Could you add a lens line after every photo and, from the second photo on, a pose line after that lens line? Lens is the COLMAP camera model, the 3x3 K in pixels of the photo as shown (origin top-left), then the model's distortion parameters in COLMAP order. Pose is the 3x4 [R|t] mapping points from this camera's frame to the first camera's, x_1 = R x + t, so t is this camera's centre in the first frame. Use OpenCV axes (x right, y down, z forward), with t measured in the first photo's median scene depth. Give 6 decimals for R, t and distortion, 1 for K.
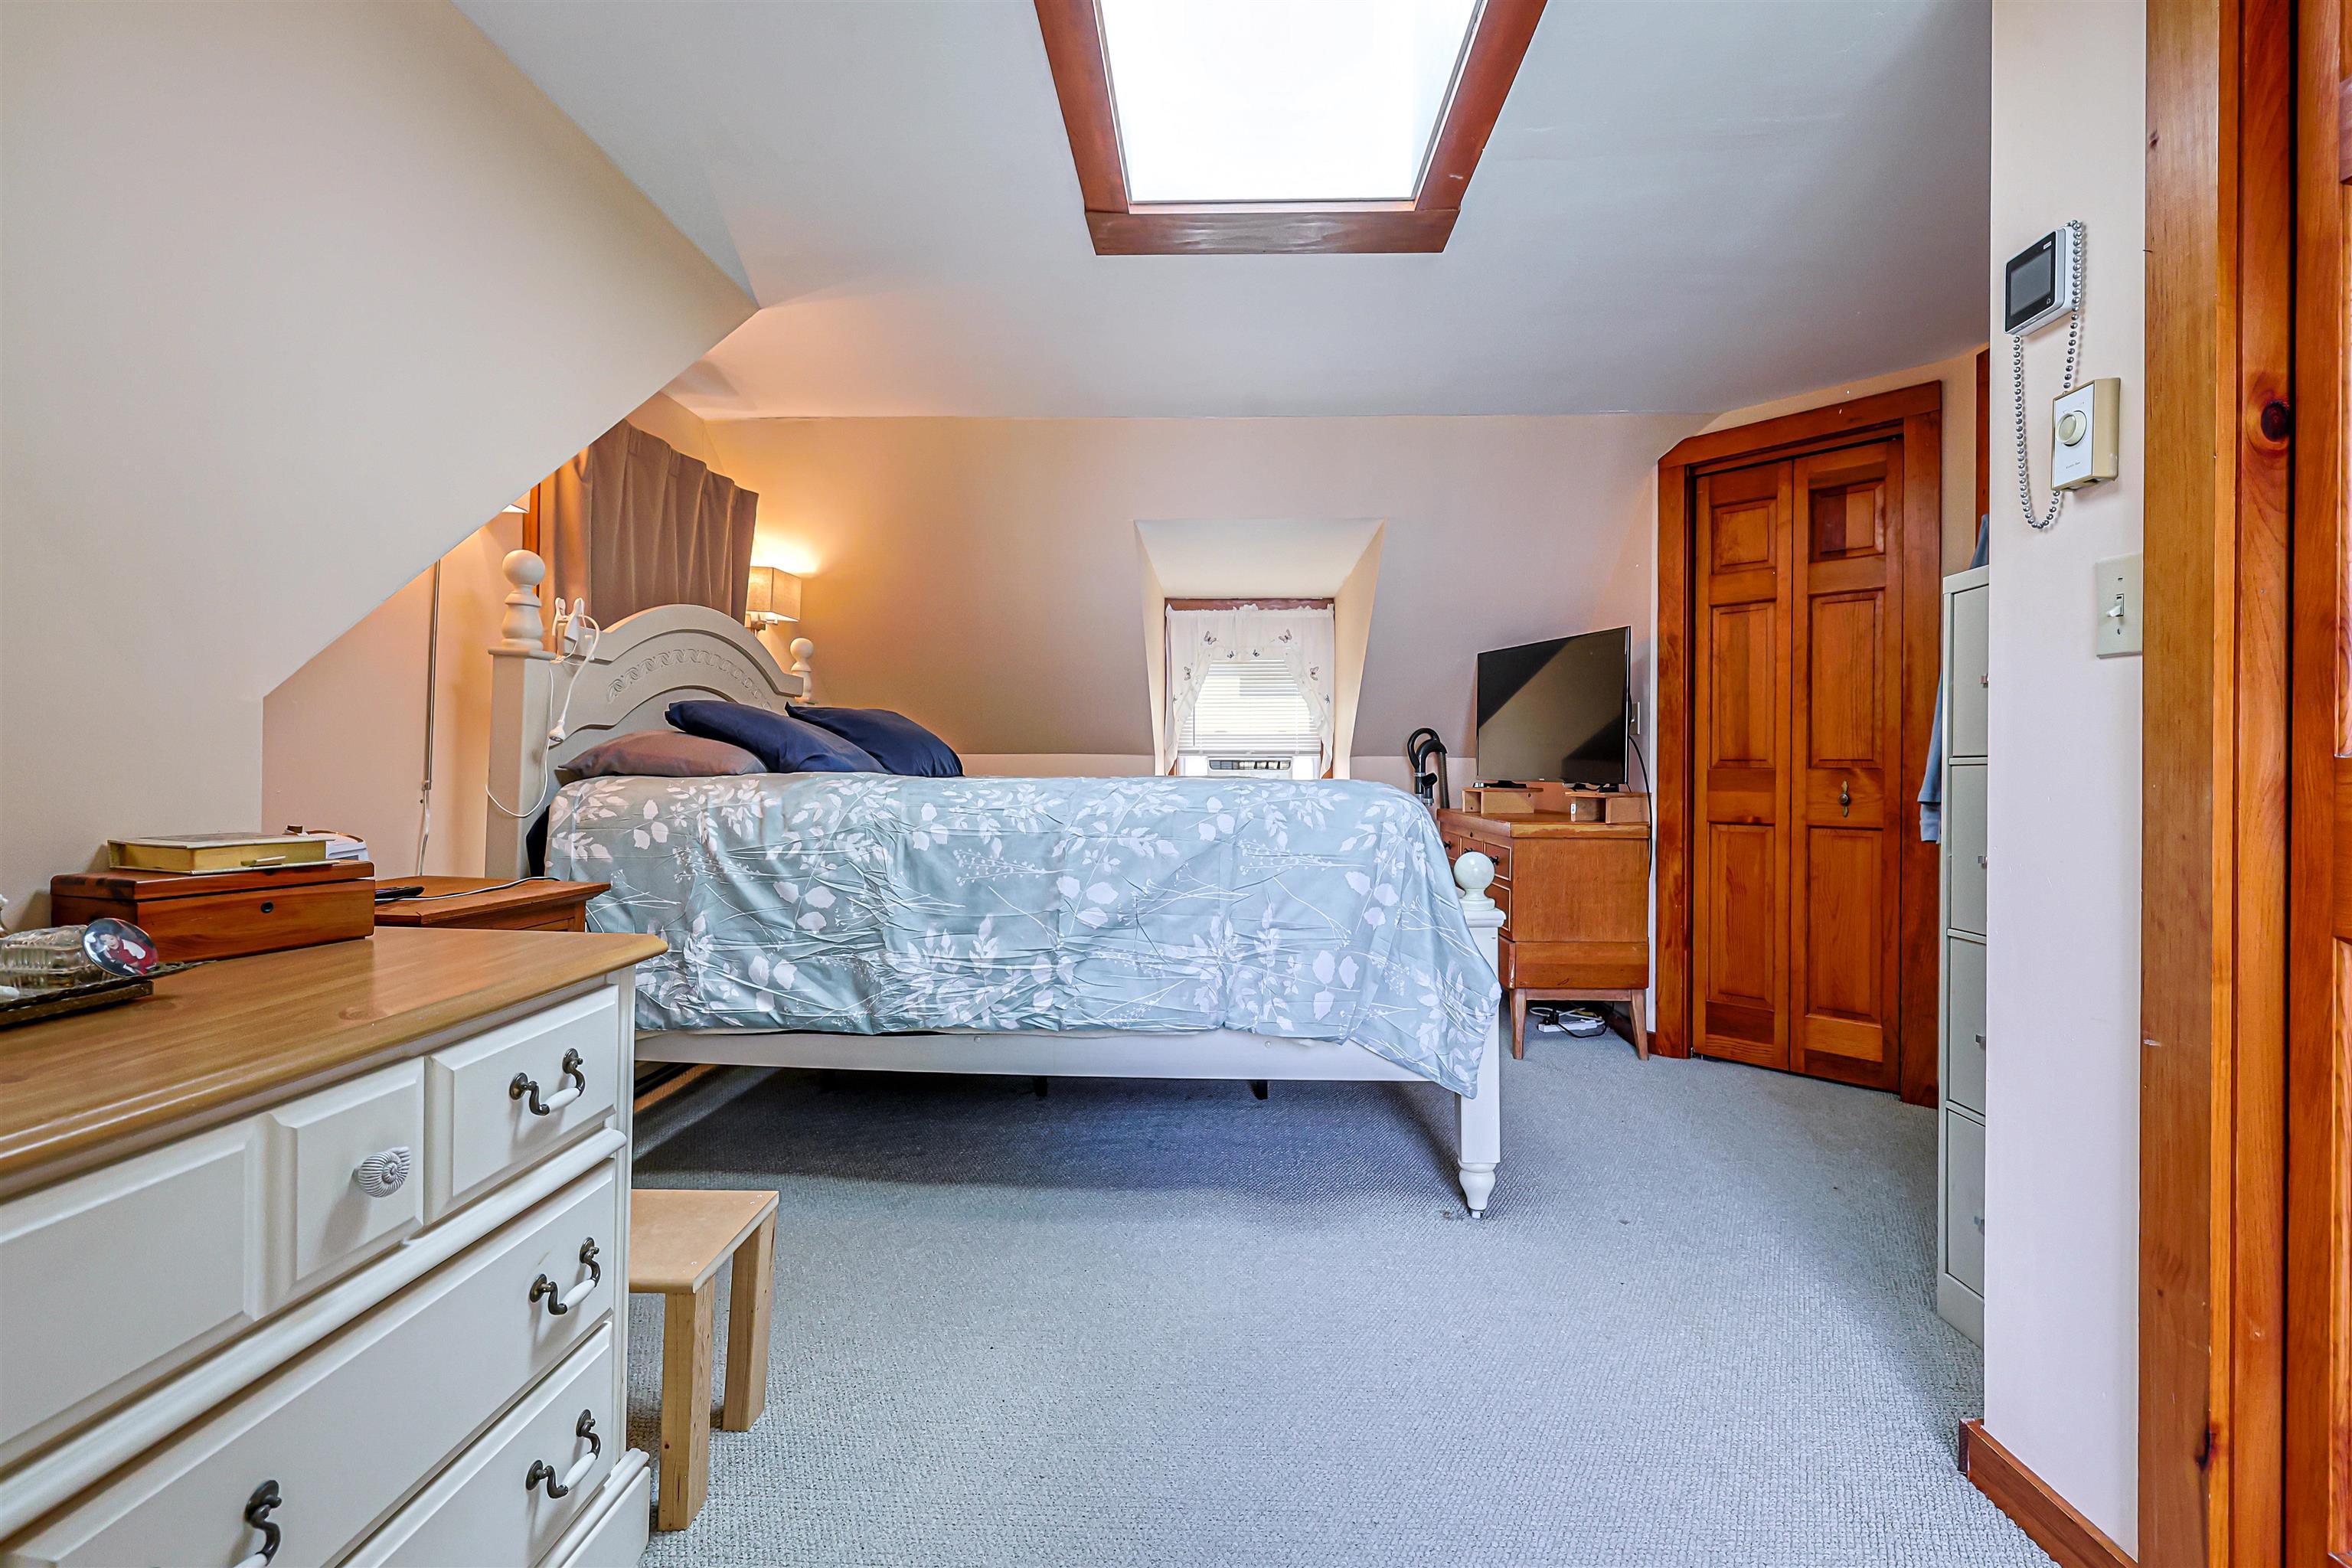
lens RADIAL K [[1048.3, 0, 1185.9], [0, 1048.3, 778.7], [0, 0, 1]] dist [-0.000393, -0.000131]
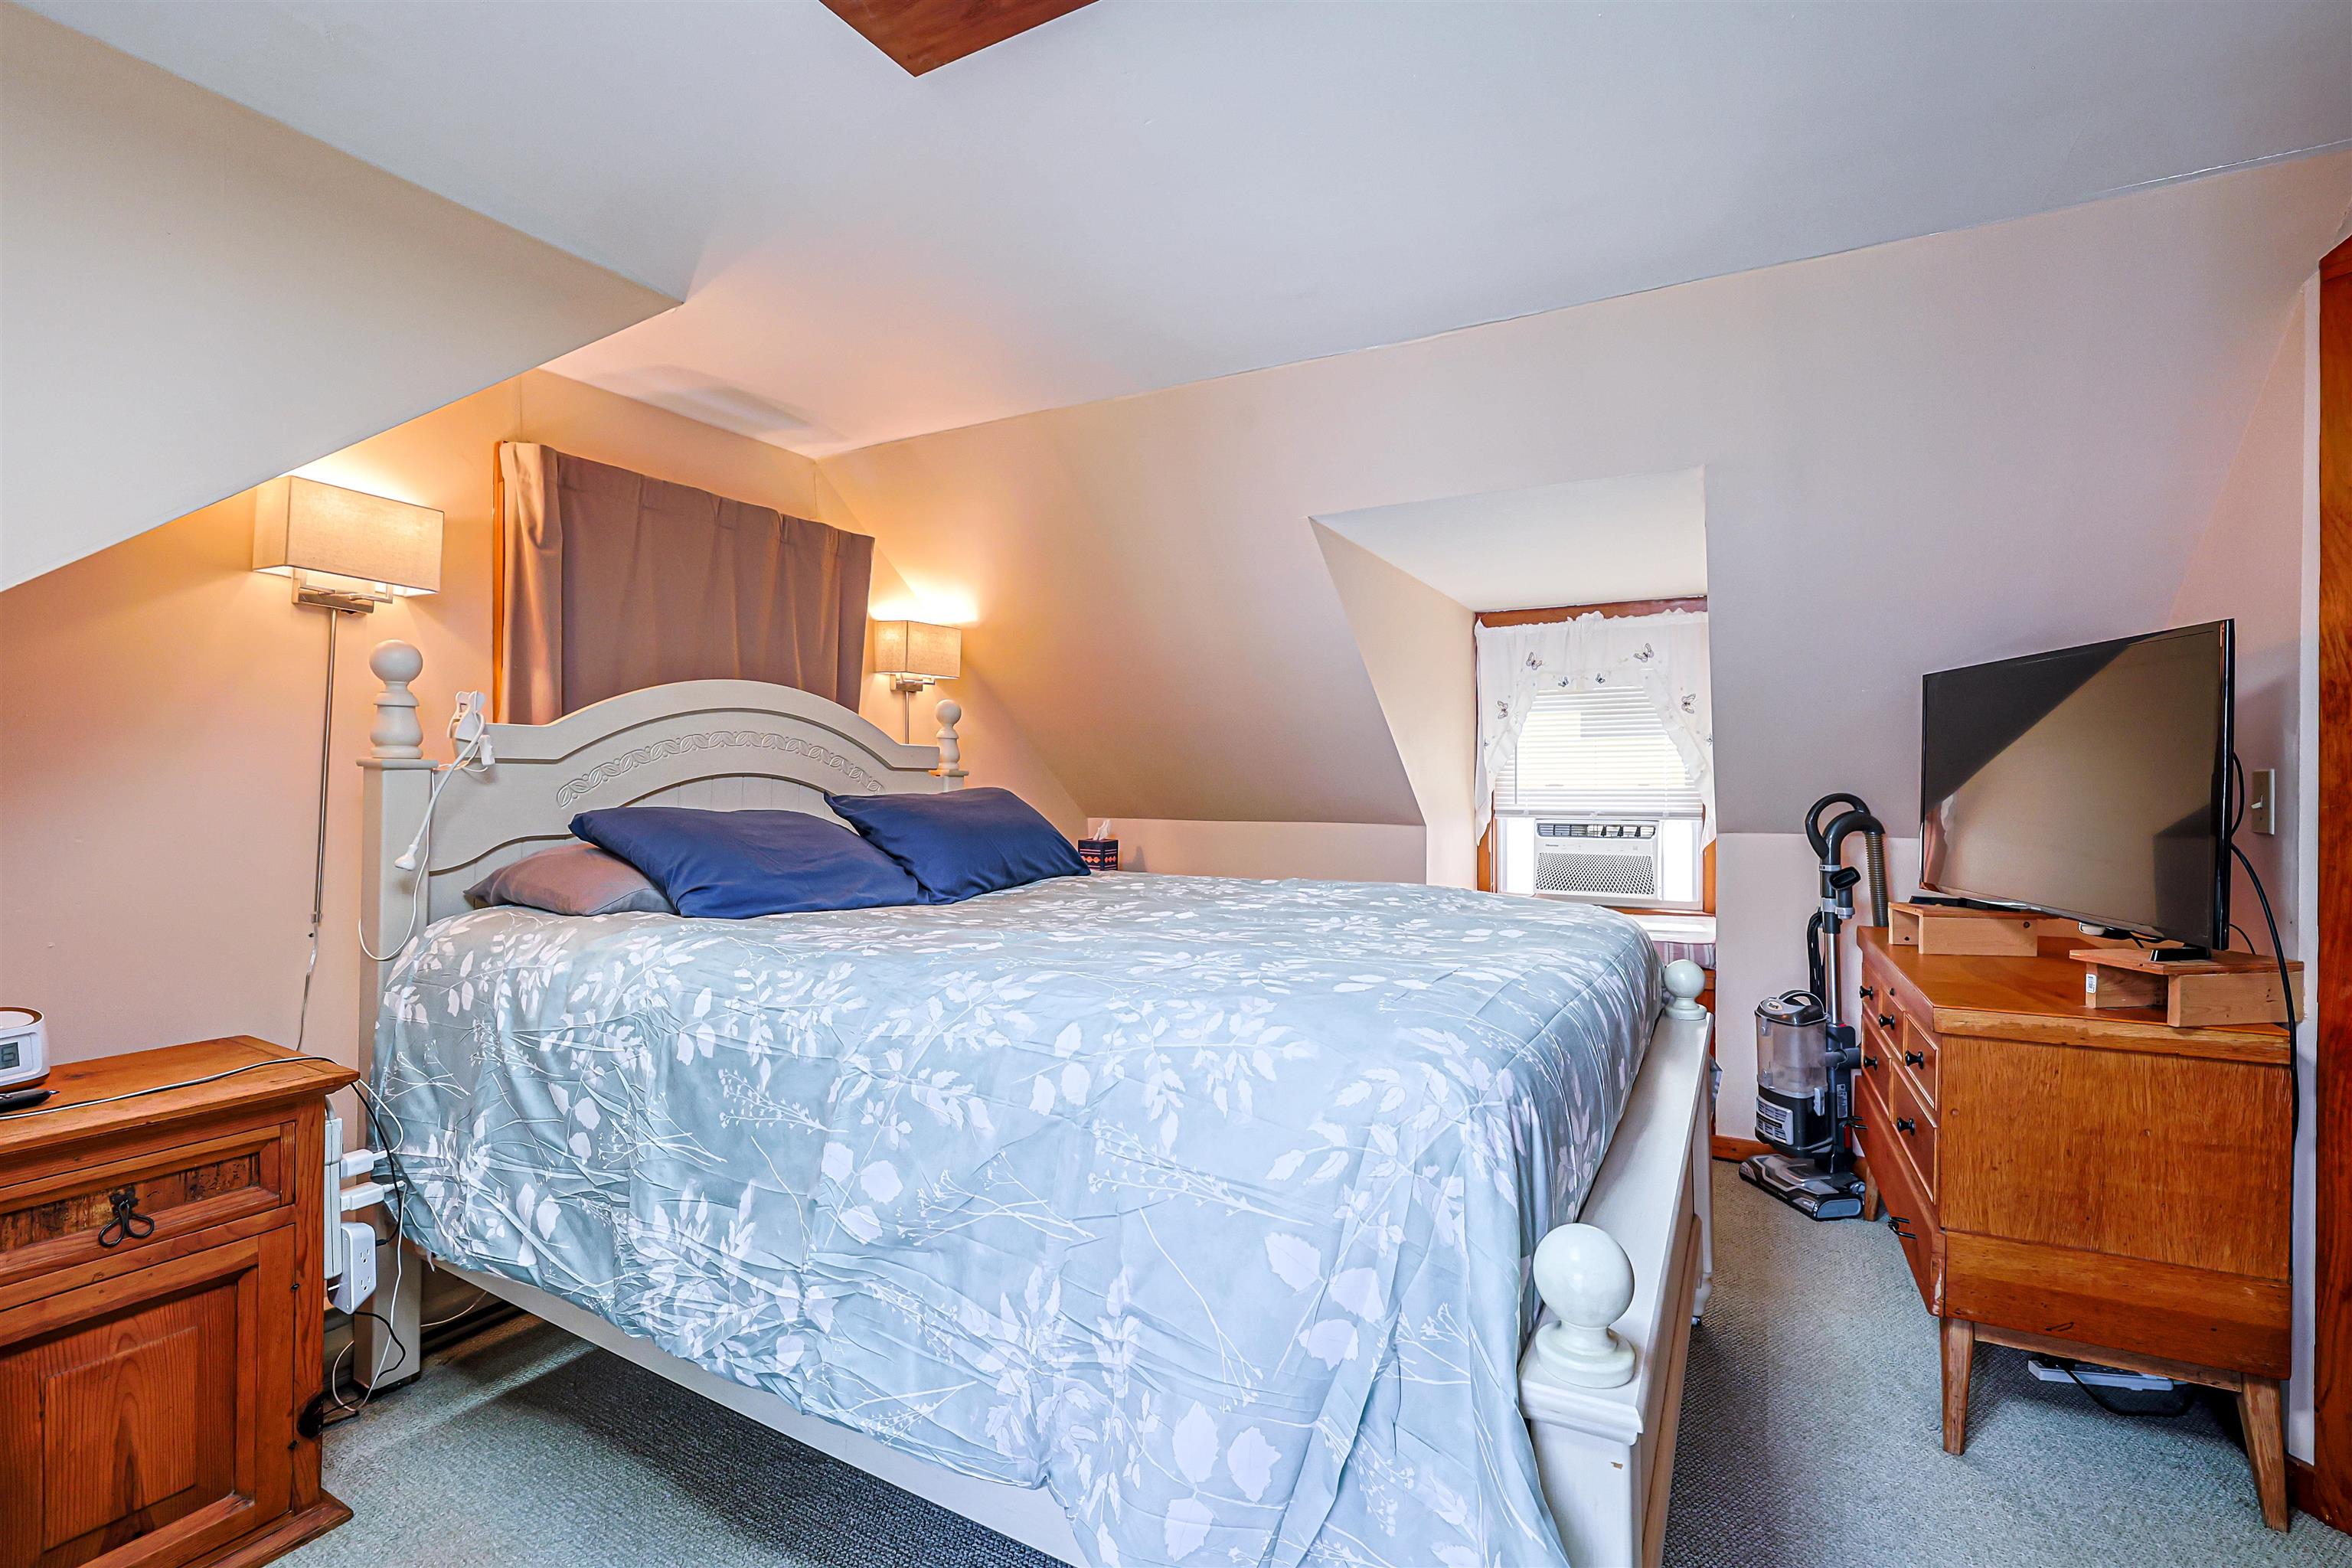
lens RADIAL K [[1048.3, 0, 1167.4], [0, 1048.3, 792.7], [0, 0, 1]] dist [-0.000393, -0.000131]
pose [[0.896347, 0.000395, -0.443352, 0.306589], [-0.001335, 0.999997, -0.001809, -0.099550], [0.443350, 0.002214, 0.896346, 0.547358]]
